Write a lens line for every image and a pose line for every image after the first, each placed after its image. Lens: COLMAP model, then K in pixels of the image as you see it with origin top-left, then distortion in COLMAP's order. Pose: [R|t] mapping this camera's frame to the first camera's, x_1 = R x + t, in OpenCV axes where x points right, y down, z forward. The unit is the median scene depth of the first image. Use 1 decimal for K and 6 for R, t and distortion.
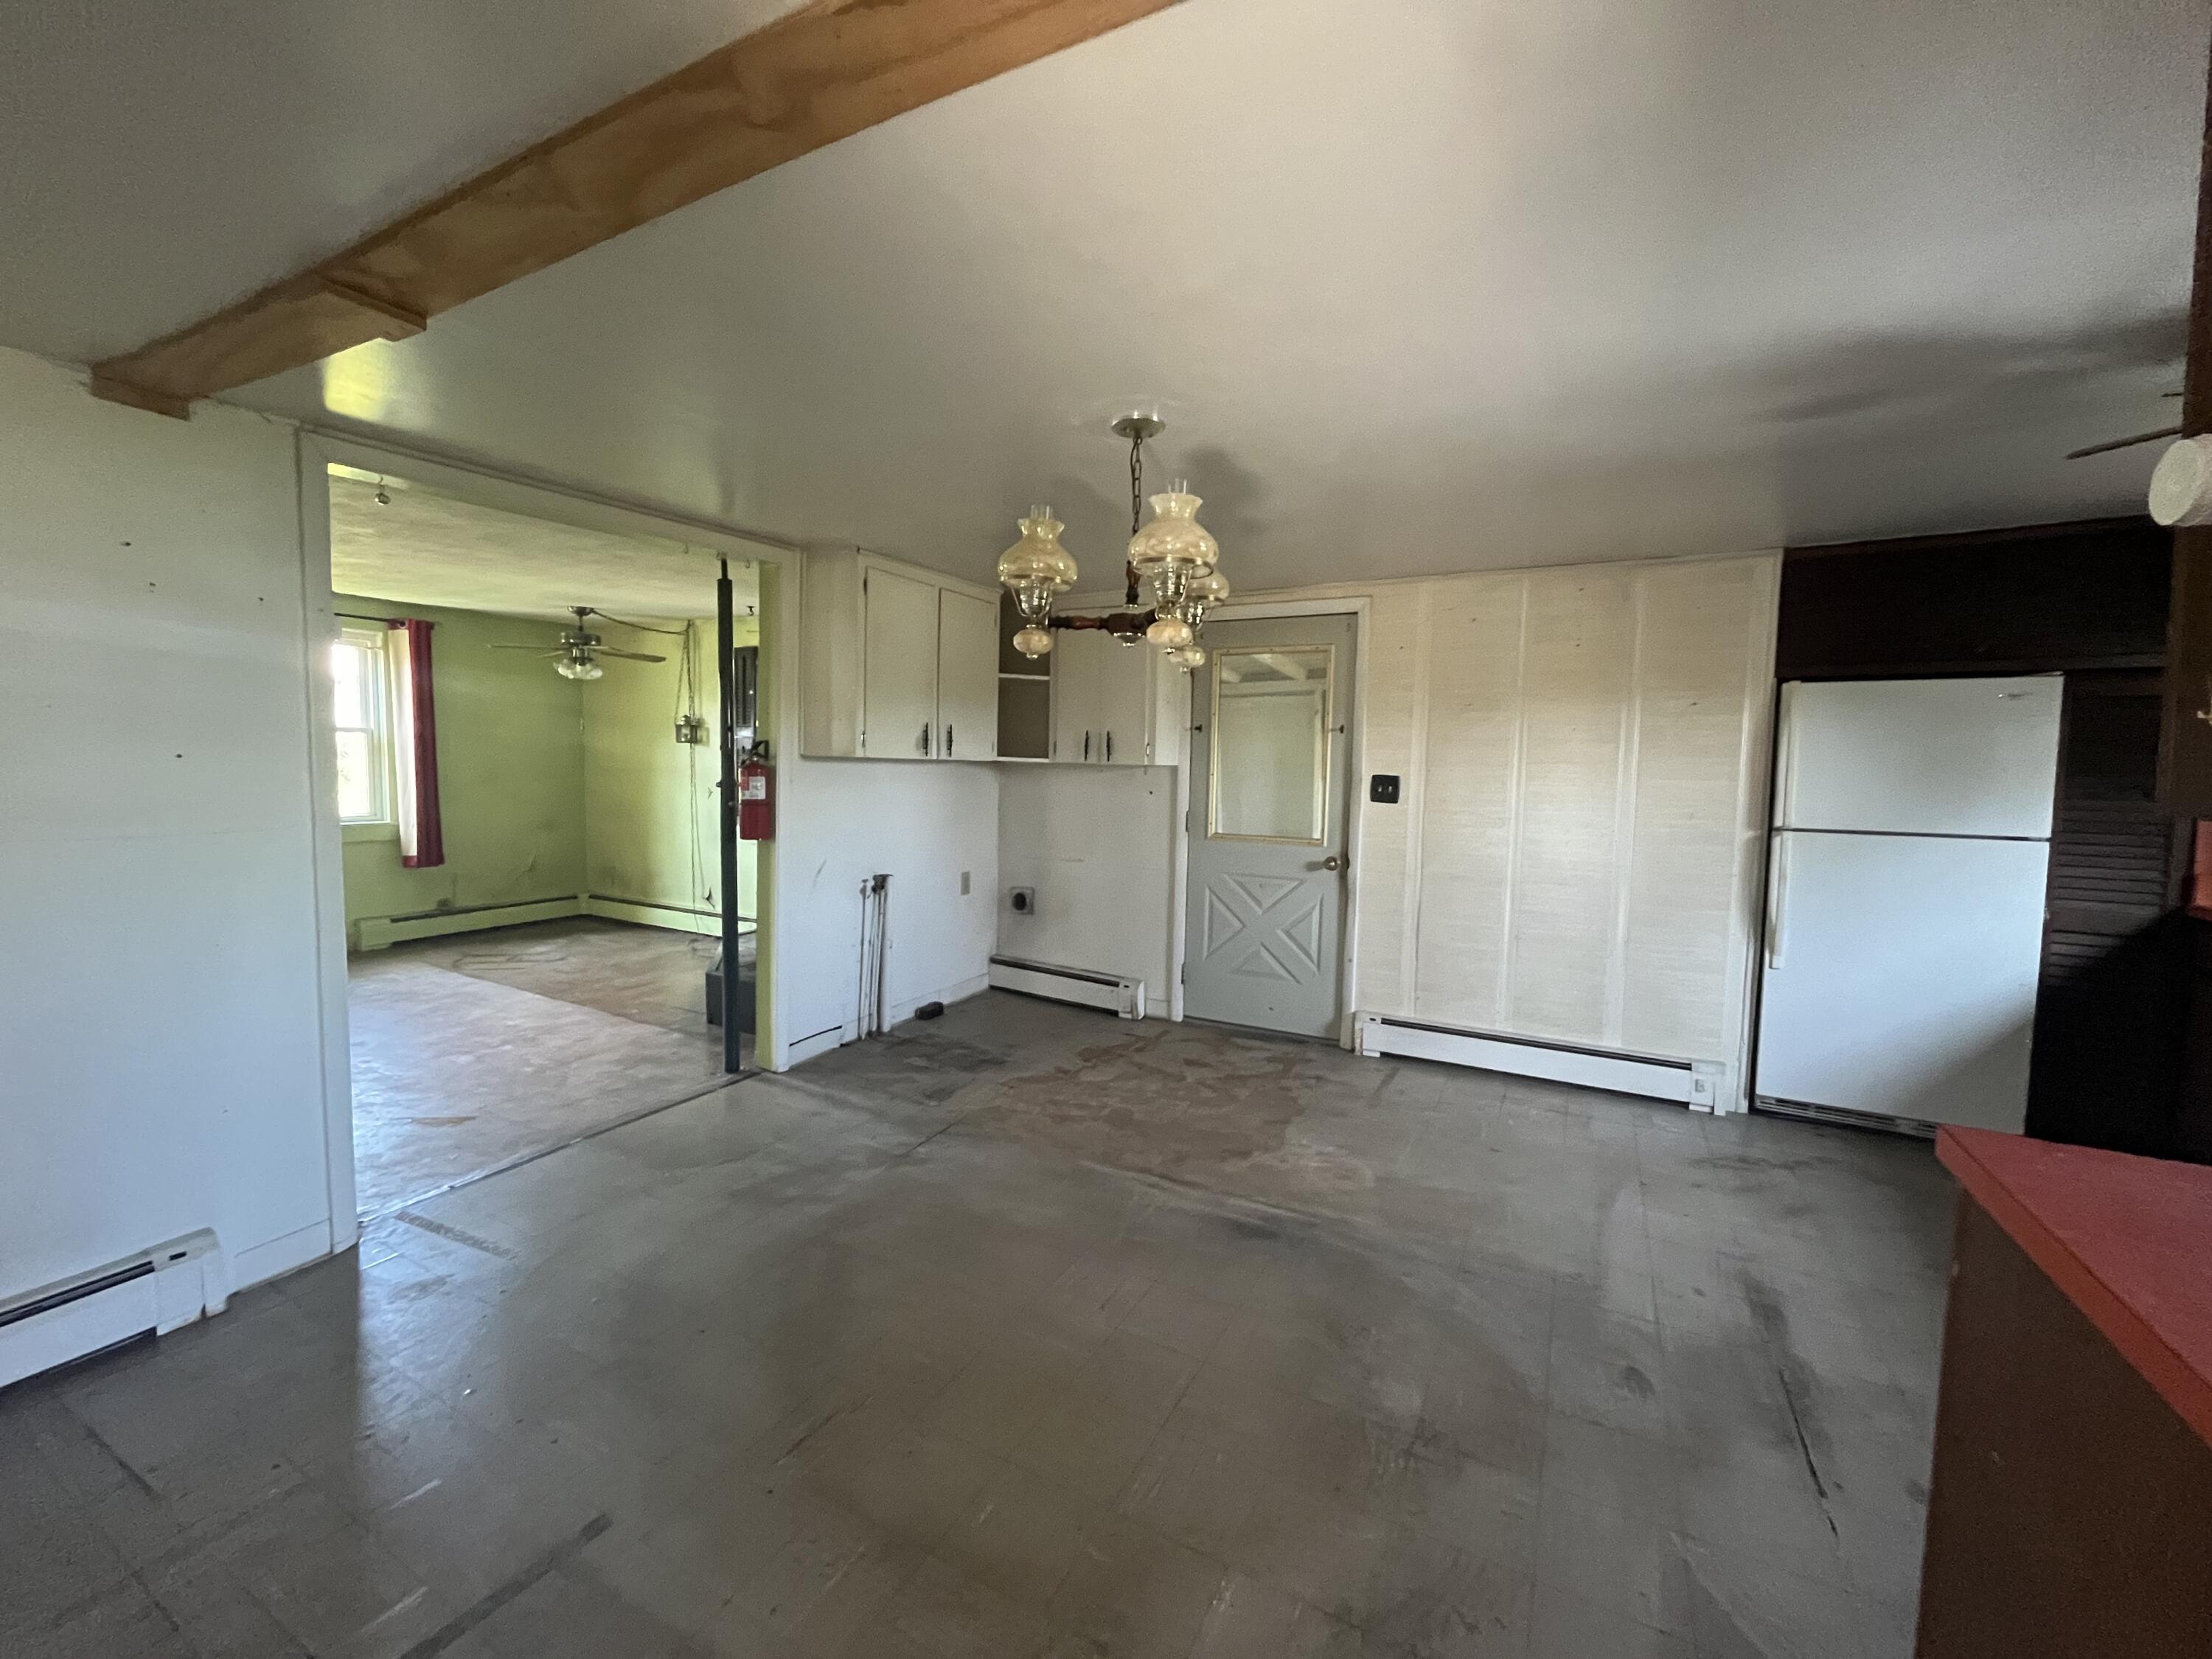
lens RADIAL K [[892.8, 0, 1097.2], [0, 892.8, 821.6], [0, 0, 1]] dist [-0.003567, 0.000103]
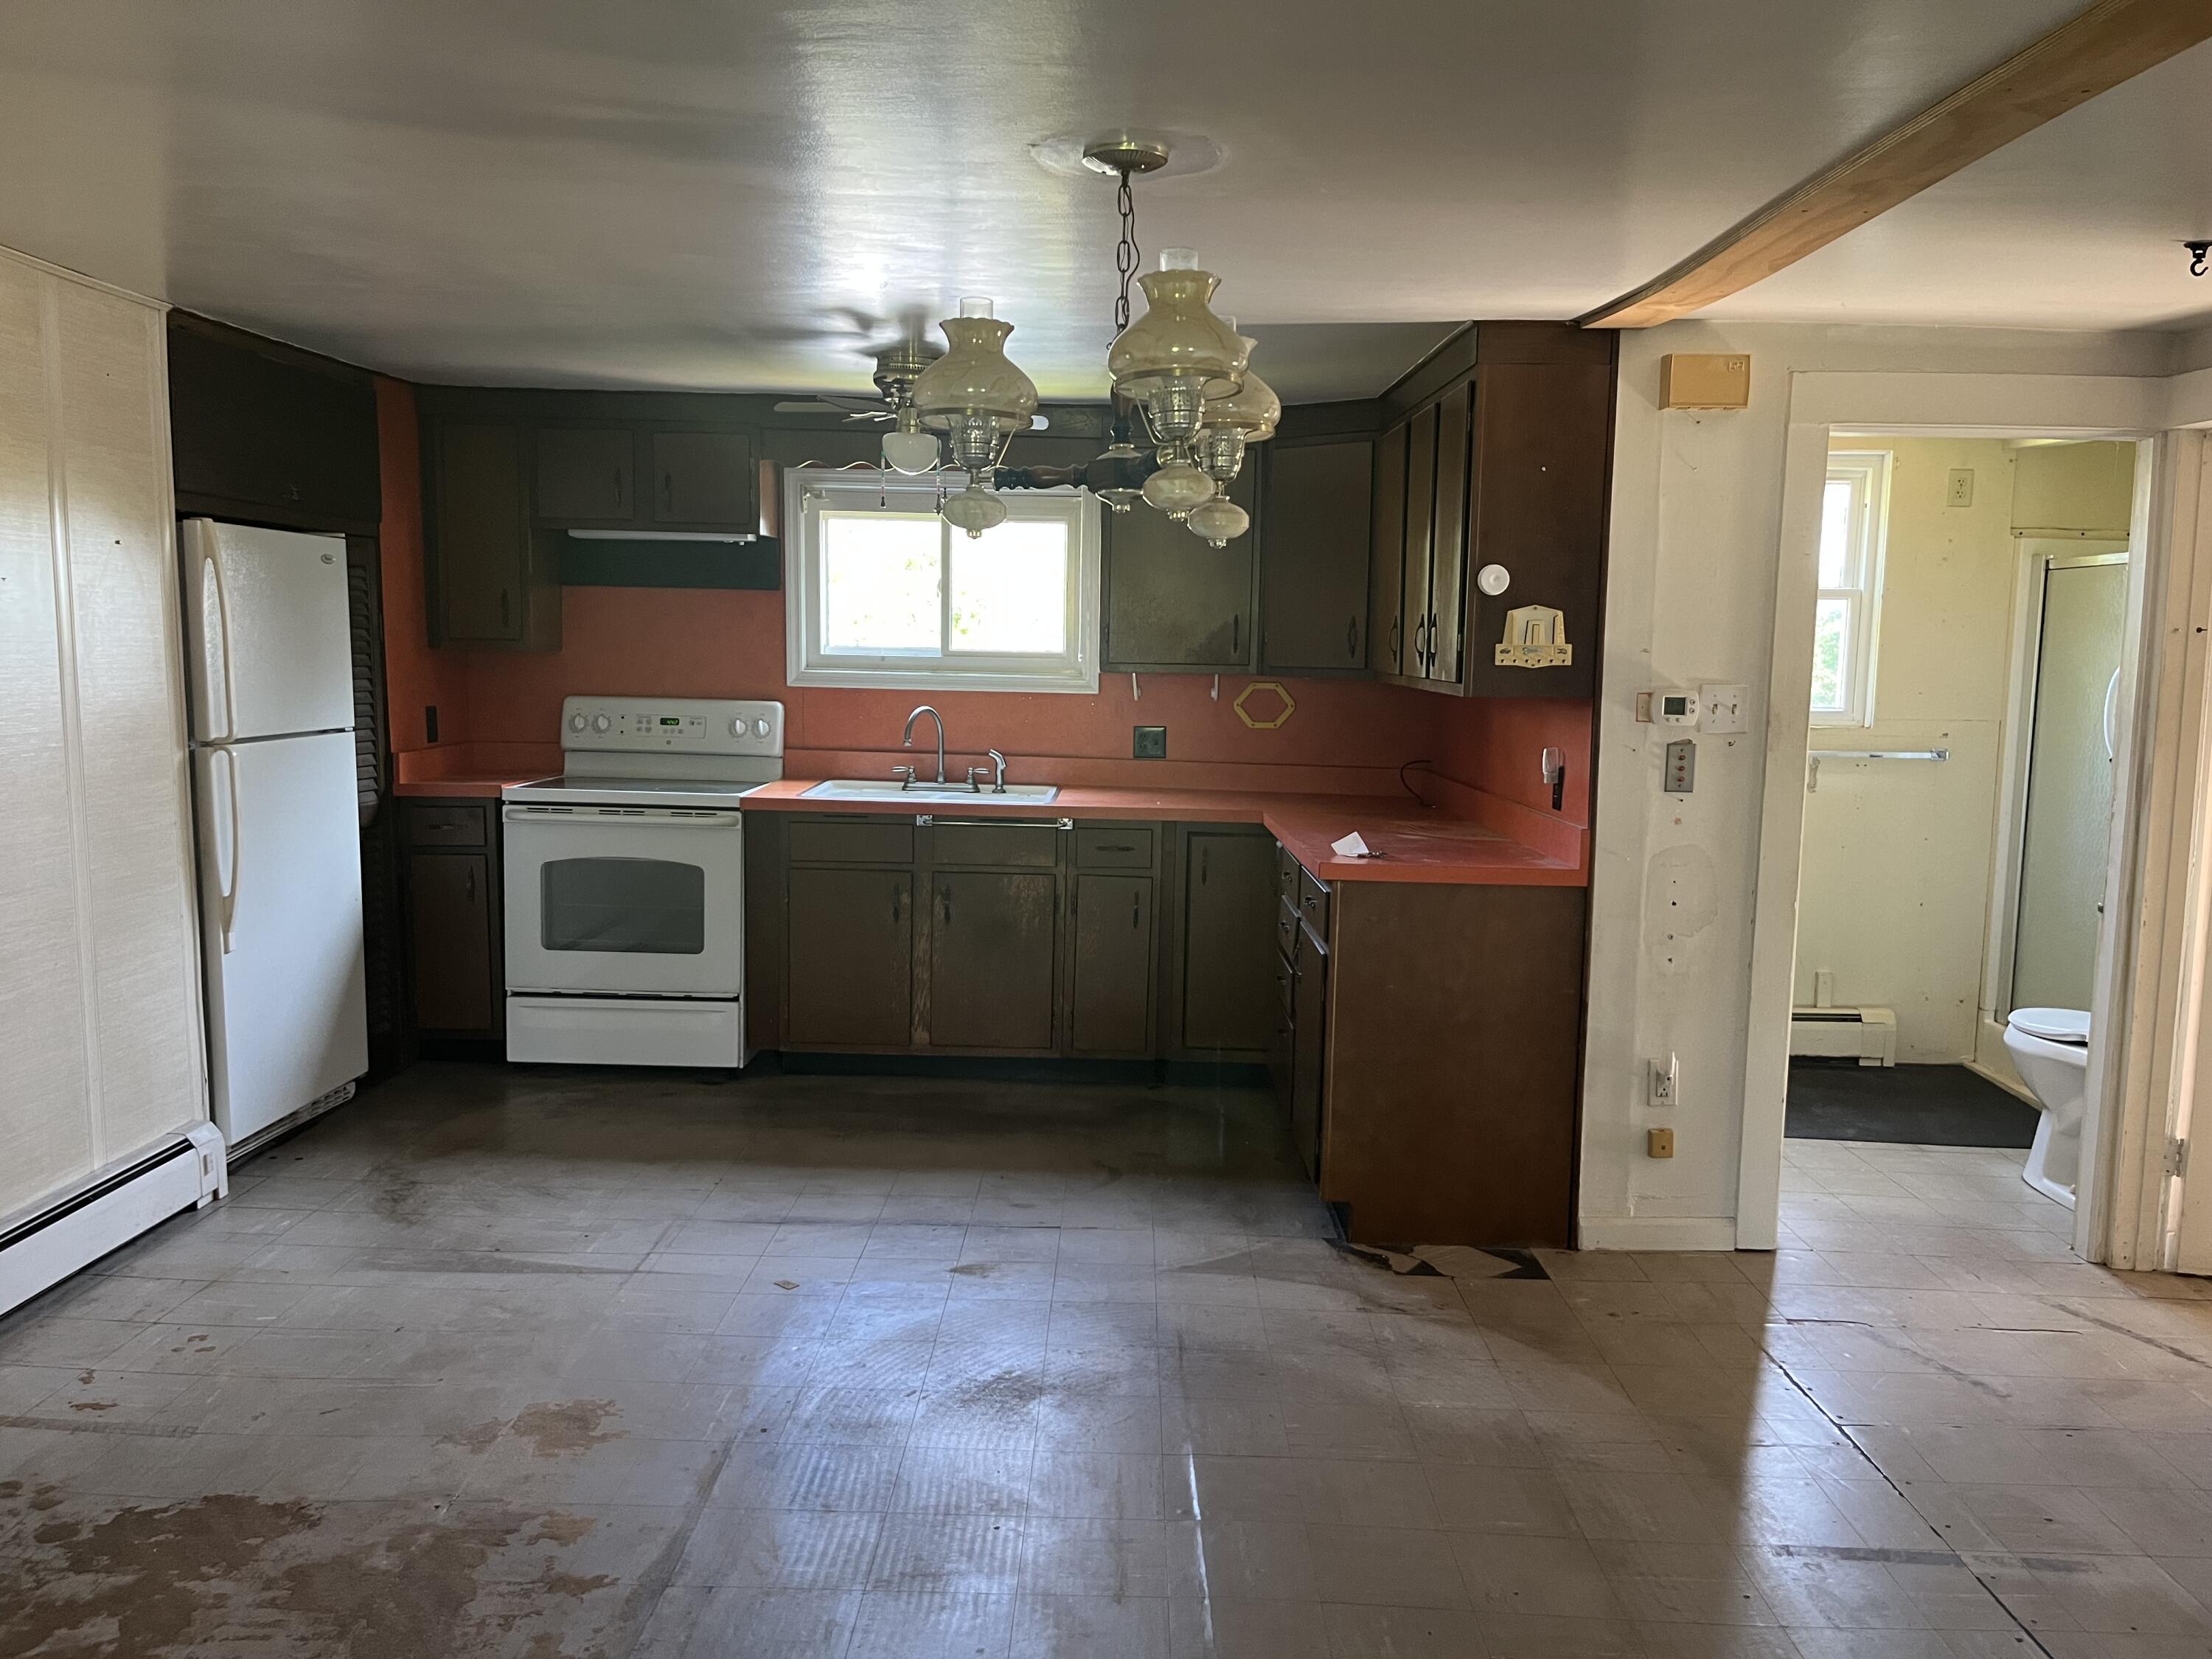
lens RADIAL K [[1668.0, 0, 1098.6], [0, 1668.0, 841.7], [0, 0, 1]] dist [0.060500, -0.070507]
pose [[-0.462598, -0.126518, 0.877494, -0.576534], [0.040952, 0.985659, 0.163702, -0.086873], [-0.885622, 0.111664, -0.450783, 0.891472]]
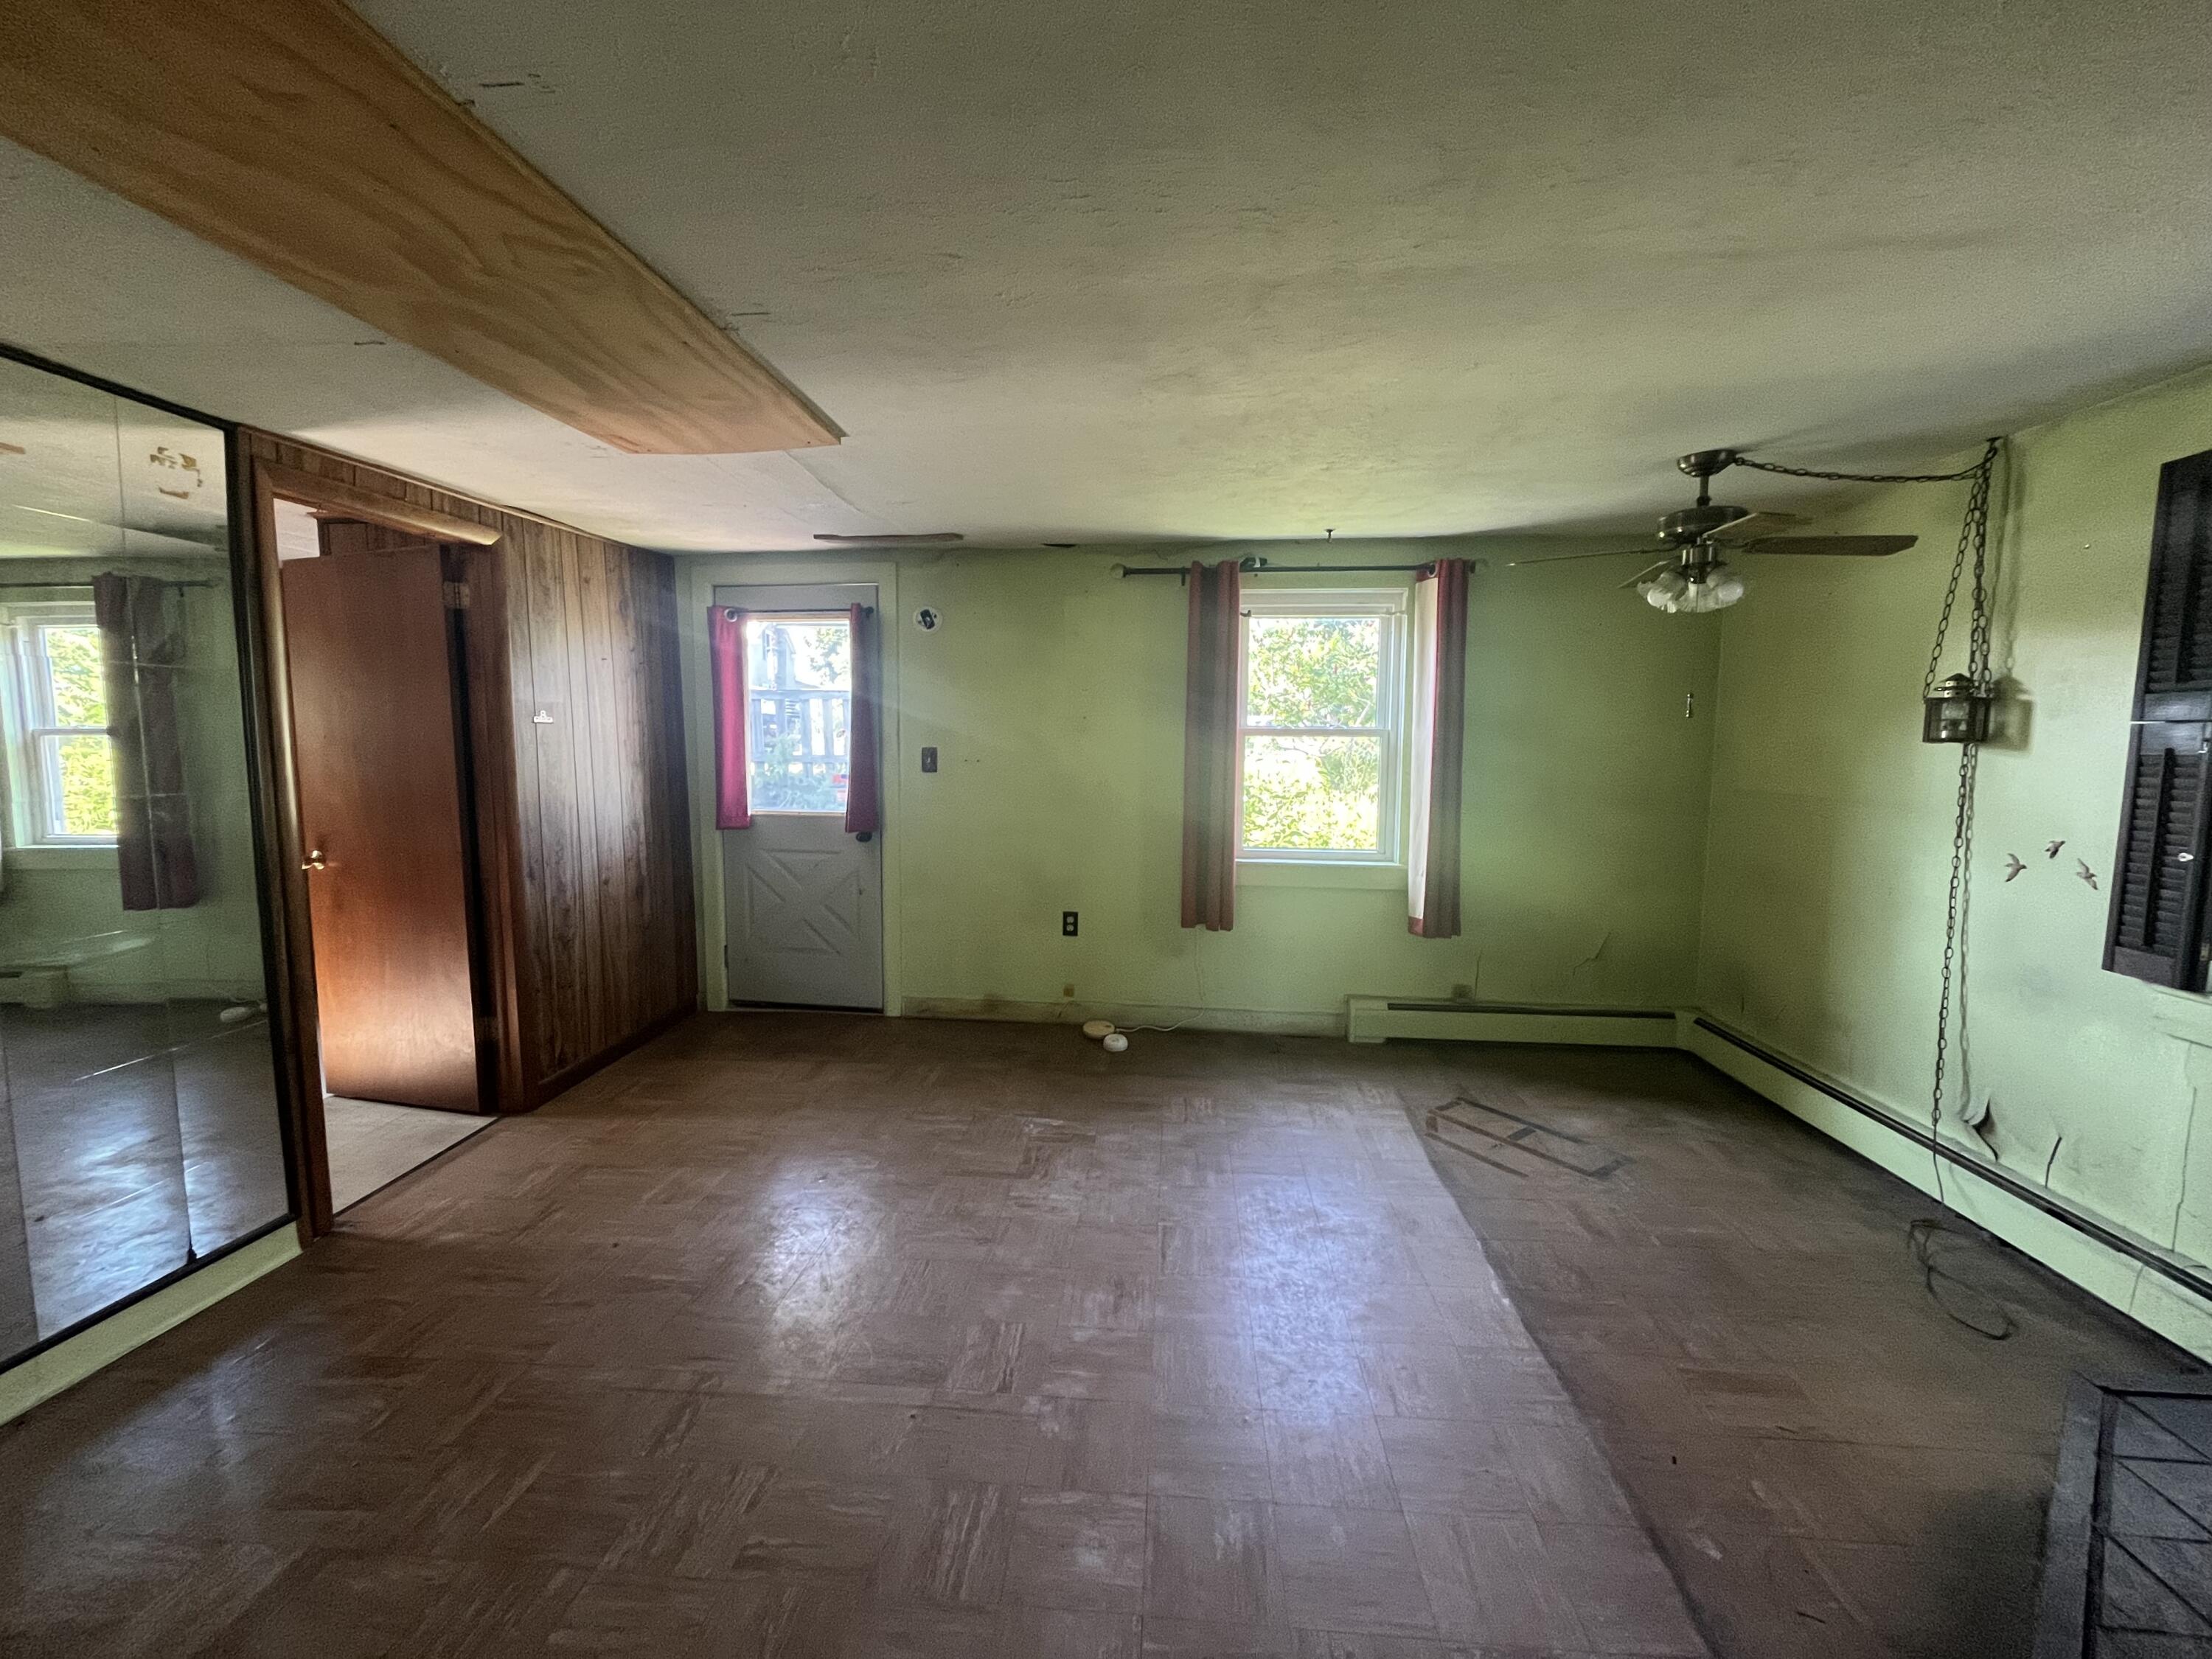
lens RADIAL K [[895.0, 0, 1106.0], [0, 895.0, 829.5], [0, 0, 1]] dist [0.000788, 0.000102]
pose [[0.402827, 0.069243, -0.912653, -0.393752], [-0.065443, 0.996761, 0.046739, -0.068744], [0.912933, 0.040899, 0.406054, 0.789228]]
